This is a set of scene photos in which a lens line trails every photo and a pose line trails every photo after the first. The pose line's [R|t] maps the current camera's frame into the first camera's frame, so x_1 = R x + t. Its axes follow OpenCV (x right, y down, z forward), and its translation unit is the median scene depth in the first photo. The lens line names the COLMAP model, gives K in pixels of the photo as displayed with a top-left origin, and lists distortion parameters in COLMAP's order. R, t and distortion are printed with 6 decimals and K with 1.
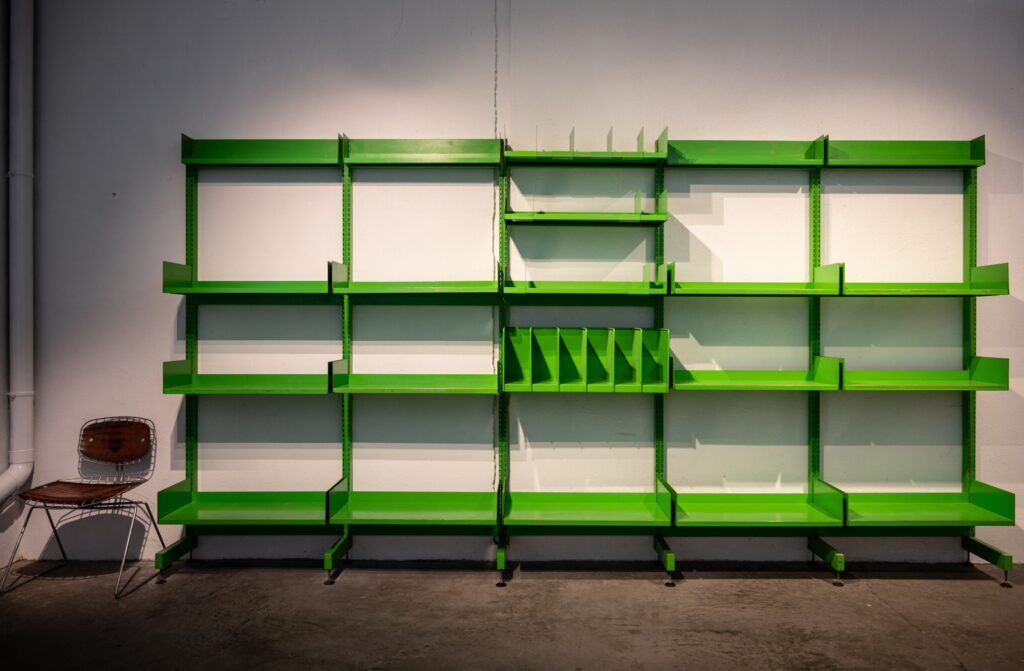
lens RADIAL K [[749.6, 0, 530.6], [0, 749.6, 329.3], [0, 0, 1]] dist [-0.007812, 0.002544]
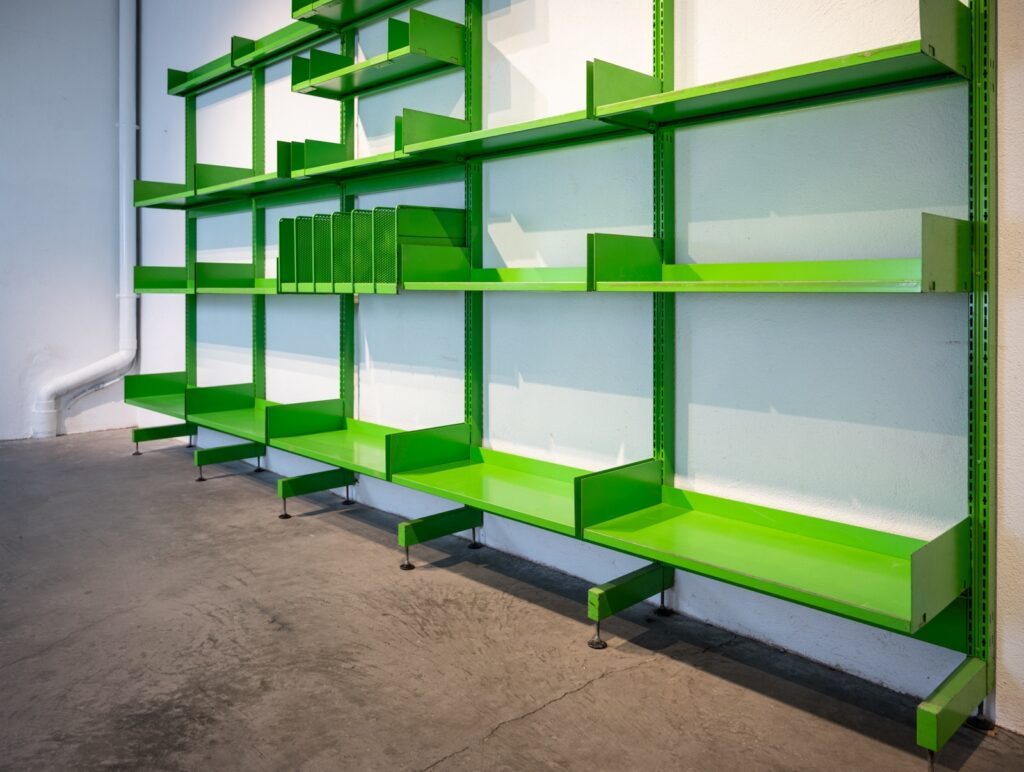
lens RADIAL K [[810.1, 0, 466.4], [0, 810.1, 289.8], [0, 0, 1]] dist [0.004635, -0.013524]
pose [[0.670216, 0.000466, -0.742166, 0.745316], [-0.002513, 0.999995, -0.001642, 0.076255], [0.742162, 0.002965, 0.670214, 0.497936]]
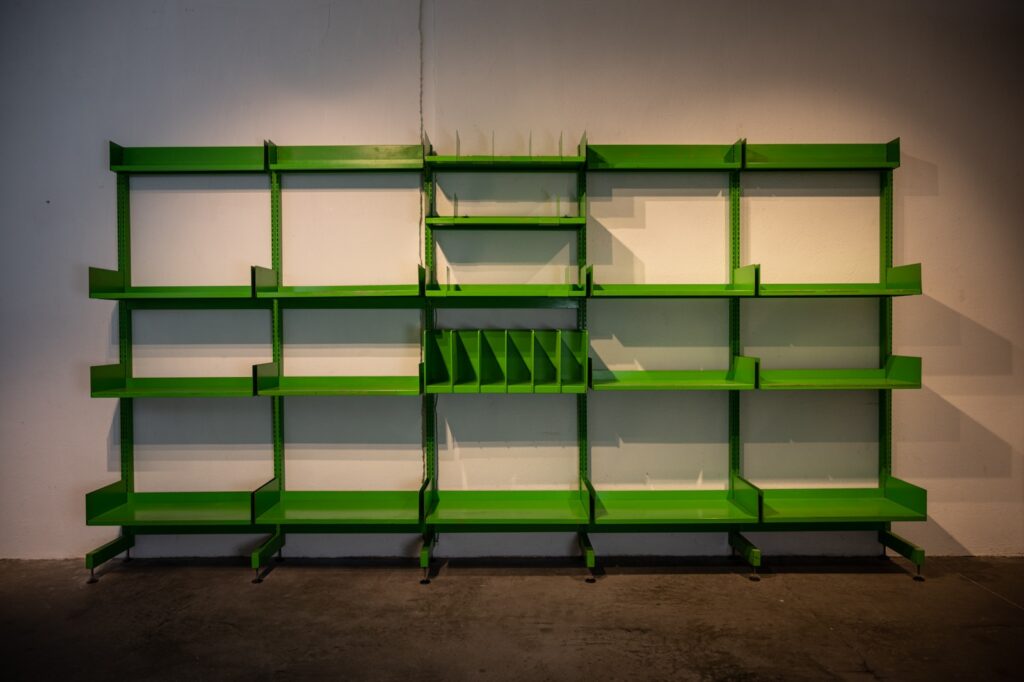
lens RADIAL K [[693.1, 0, 511.9], [0, 693.1, 339.4], [0, 0, 1]] dist [-0.014302, 0.012033]
pose [[0.999976, -0.006718, 0.001642, 0.075051], [0.006697, 0.999897, 0.012661, -0.000974], [-0.001727, -0.012650, 0.999918, 0.056269]]
